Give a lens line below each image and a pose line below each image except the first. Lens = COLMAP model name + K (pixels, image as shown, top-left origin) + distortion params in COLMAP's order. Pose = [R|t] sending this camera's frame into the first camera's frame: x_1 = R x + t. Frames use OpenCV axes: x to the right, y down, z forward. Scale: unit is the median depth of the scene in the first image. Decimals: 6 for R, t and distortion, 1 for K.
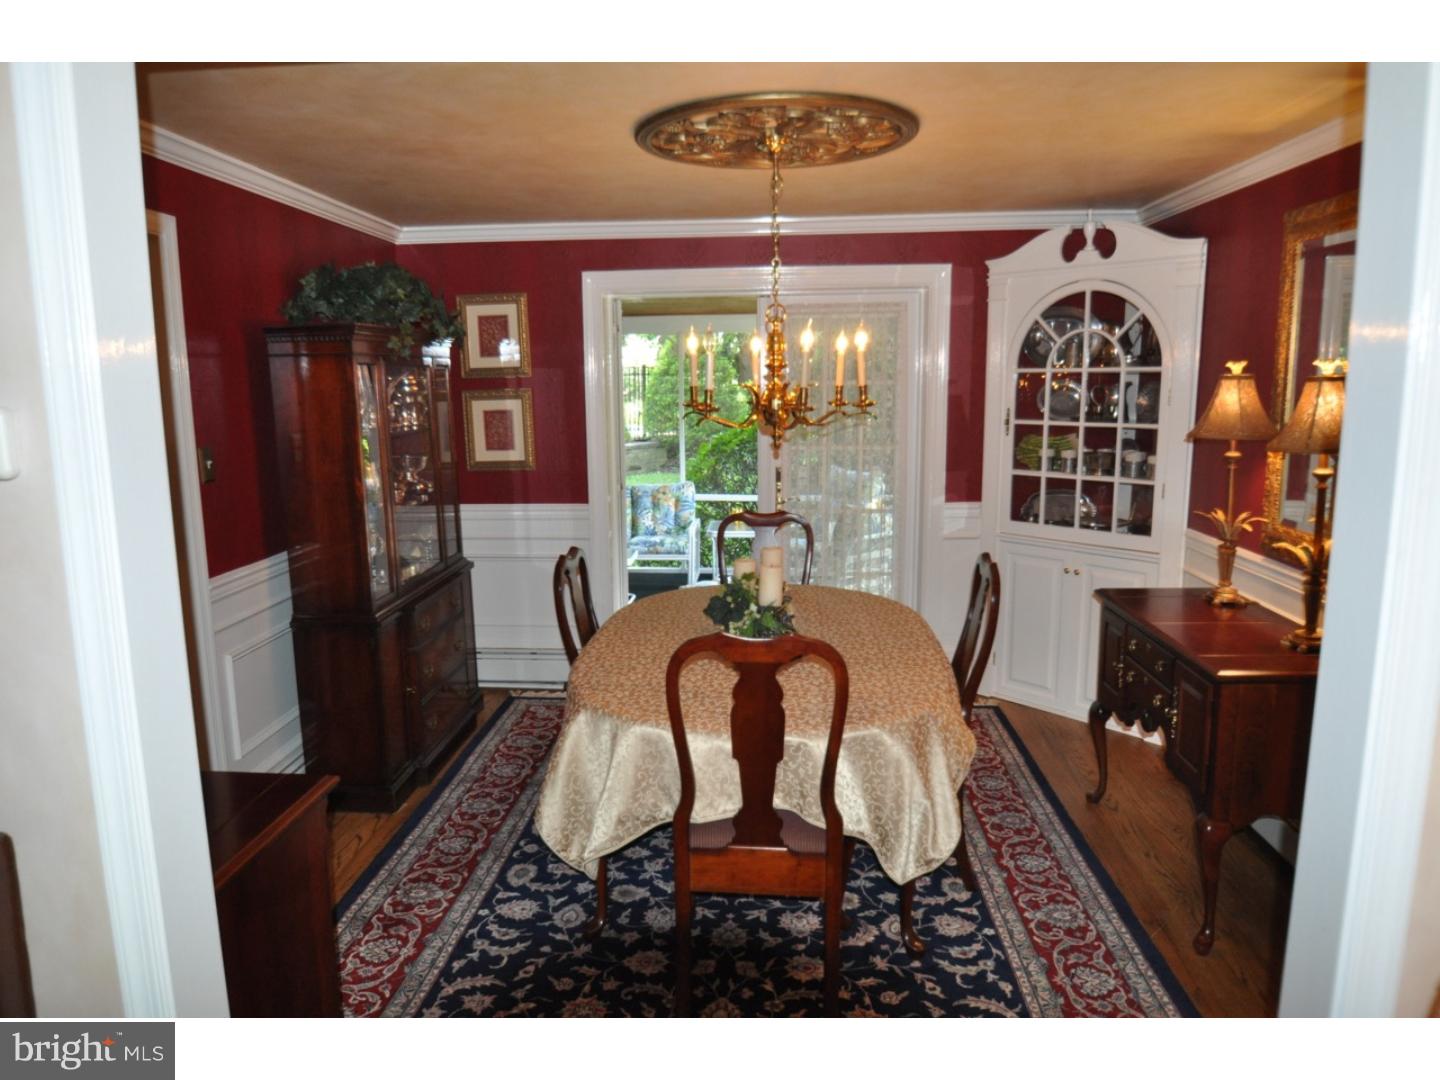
lens RADIAL K [[978.6, 0, 716.7], [0, 978.6, 530.8], [0, 0, 1]] dist [-0.011867, -0.001618]
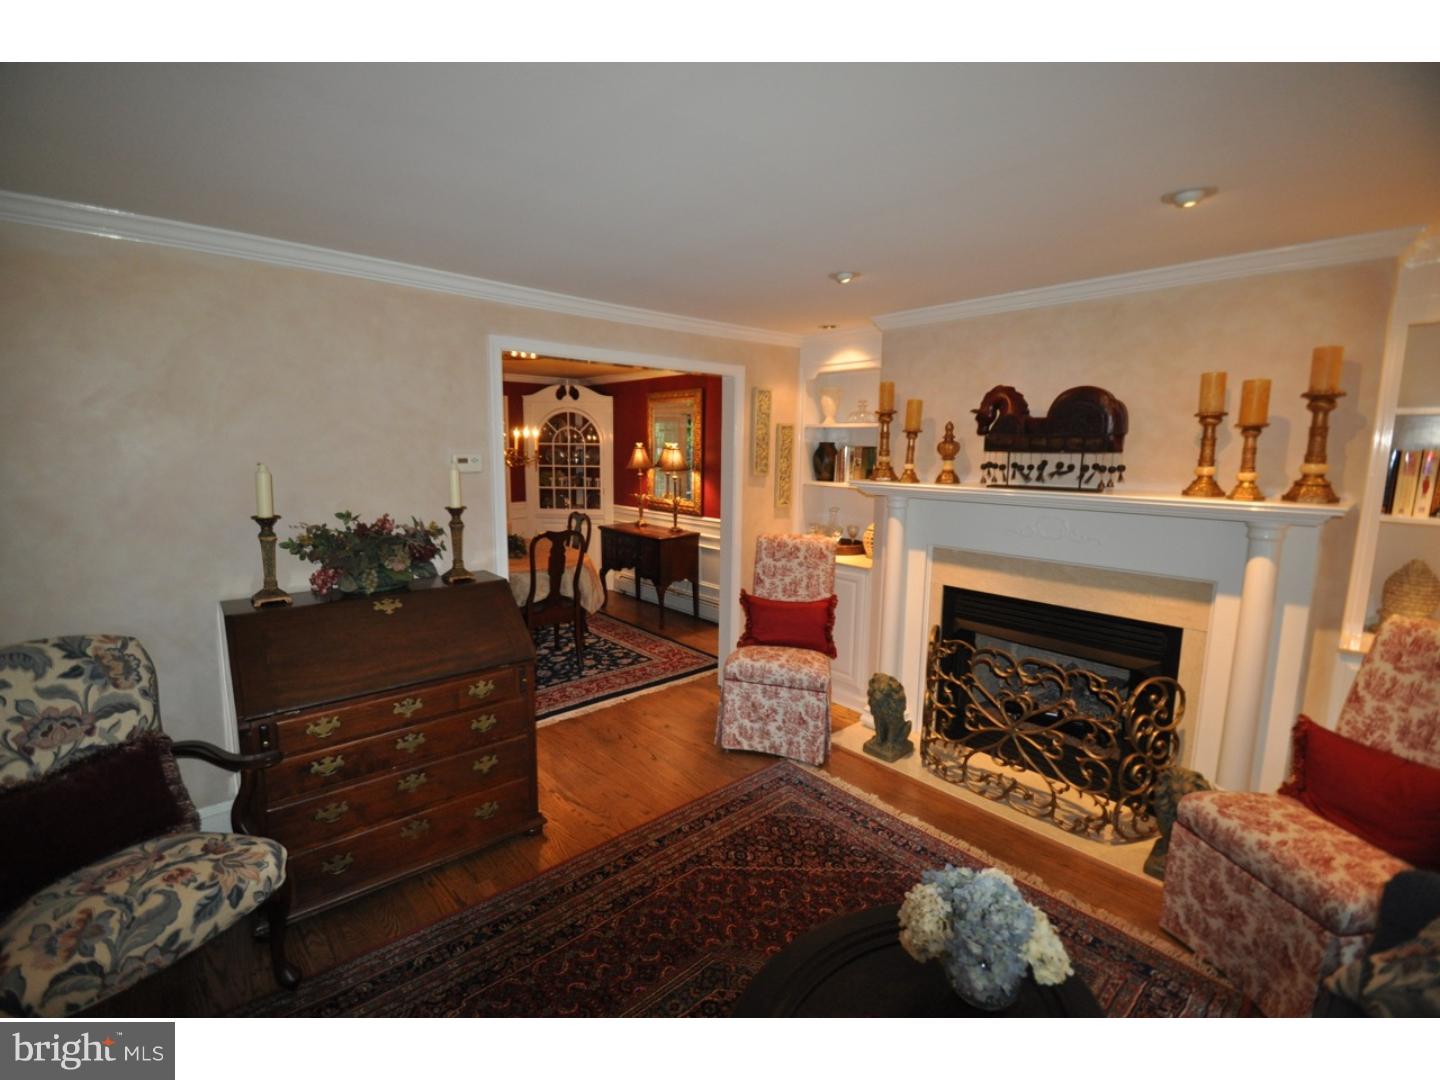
lens RADIAL K [[717.2, 0, 720.1], [0, 717.2, 566.5], [0, 0, 1]] dist [-0.012970, -0.000954]
pose [[0.670829, -0.097406, 0.735187, -0.751120], [0.094517, 0.994482, 0.045518, 0.099716], [-0.735564, 0.038953, 0.676334, -0.509575]]
